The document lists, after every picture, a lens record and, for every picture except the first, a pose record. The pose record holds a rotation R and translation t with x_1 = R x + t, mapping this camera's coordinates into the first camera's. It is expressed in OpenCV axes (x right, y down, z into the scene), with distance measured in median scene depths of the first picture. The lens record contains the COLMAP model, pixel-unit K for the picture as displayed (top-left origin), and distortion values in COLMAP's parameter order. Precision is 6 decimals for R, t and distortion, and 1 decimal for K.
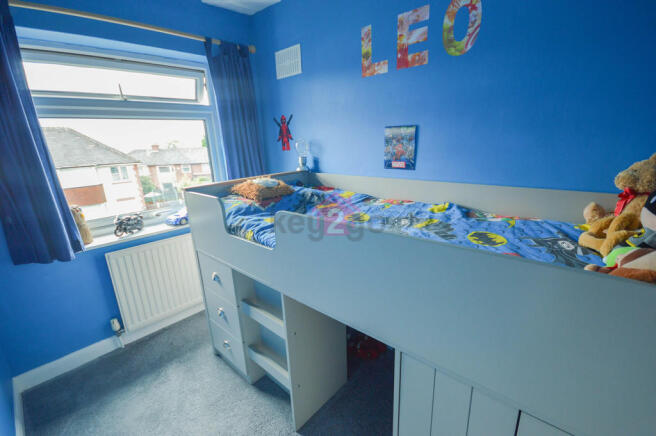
lens RADIAL K [[288.4, 0, 328.0], [0, 288.4, 218.0], [0, 0, 1]] dist [-0.025415, -0.000529]
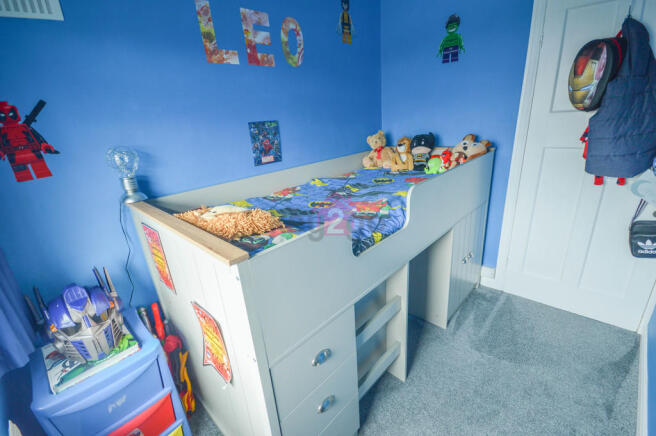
lens RADIAL K [[288.4, 0, 328.0], [0, 288.4, 218.0], [0, 0, 1]] dist [-0.025415, -0.000529]
pose [[0.023192, -0.293376, 0.955716, -0.858995], [0.331404, 0.904176, 0.269512, -0.218027], [-0.943204, 0.310477, 0.118196, 0.800500]]
